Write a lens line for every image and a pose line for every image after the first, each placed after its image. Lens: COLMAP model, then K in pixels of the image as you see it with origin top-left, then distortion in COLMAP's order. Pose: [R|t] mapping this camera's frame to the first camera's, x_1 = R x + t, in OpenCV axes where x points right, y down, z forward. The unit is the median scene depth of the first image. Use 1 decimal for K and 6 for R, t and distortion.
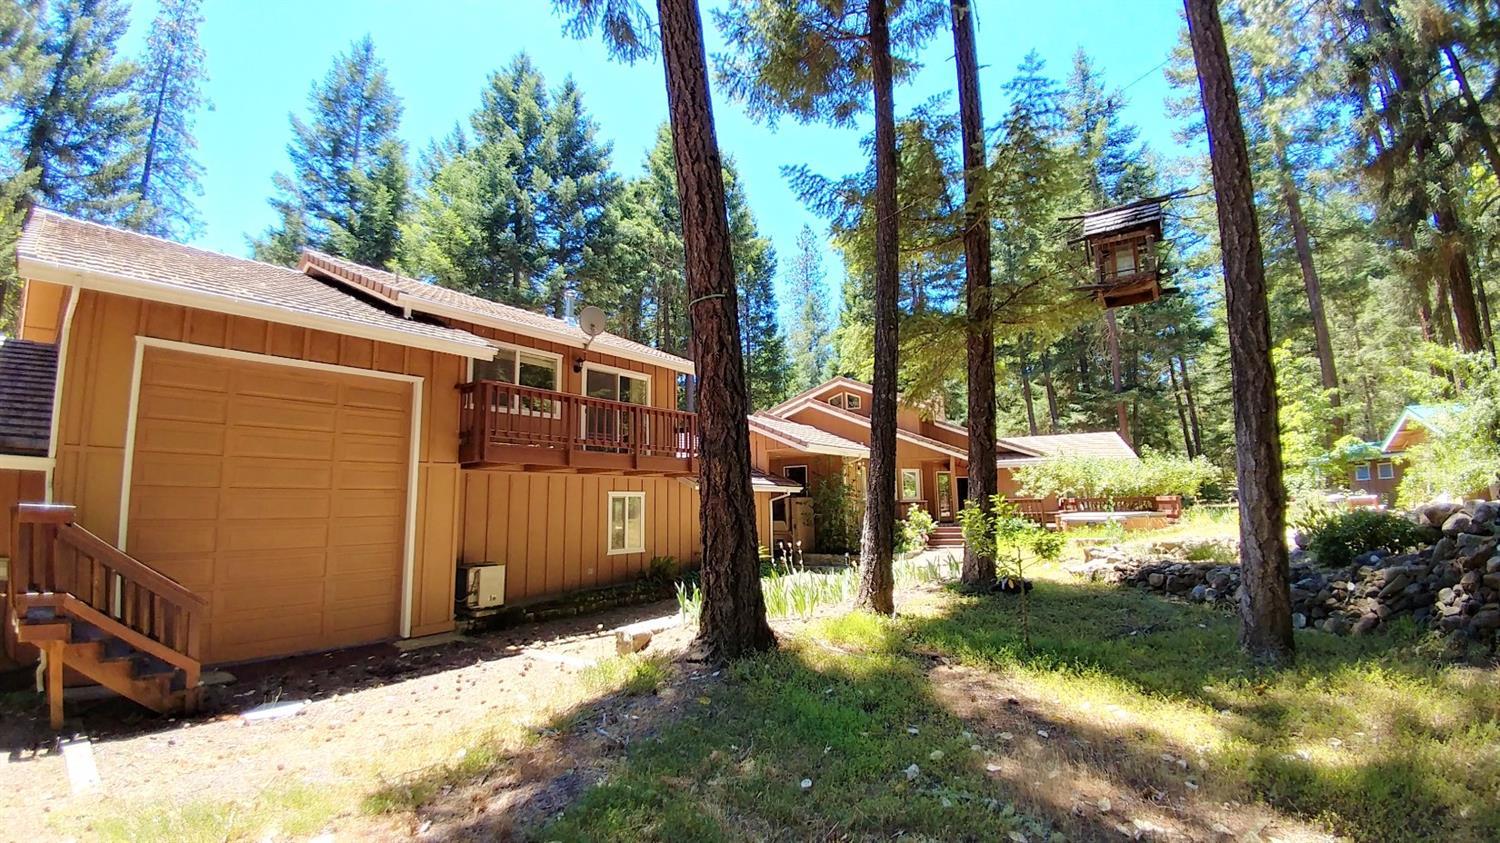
lens RADIAL K [[610.9, 0, 748.7], [0, 610.9, 427.5], [0, 0, 1]] dist [0.031018, -0.041198]
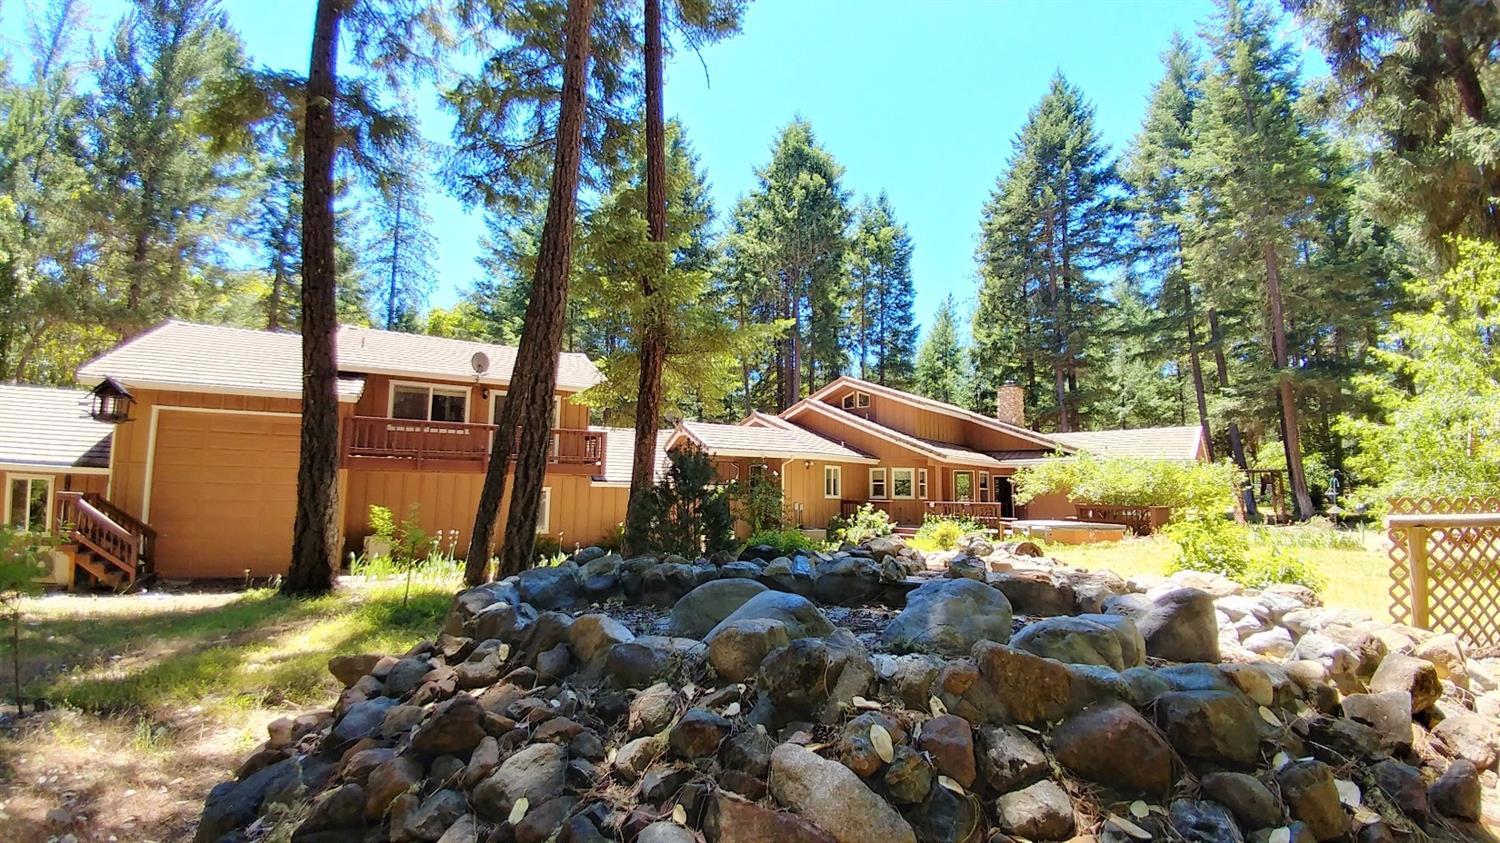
lens RADIAL K [[610.9, 0, 748.7], [0, 610.9, 427.5], [0, 0, 1]] dist [0.031018, -0.041198]
pose [[0.921522, -0.013706, -0.388085, 0.858162], [0.021721, 0.999632, 0.016272, -0.039440], [0.387719, -0.023425, 0.921480, -0.032360]]
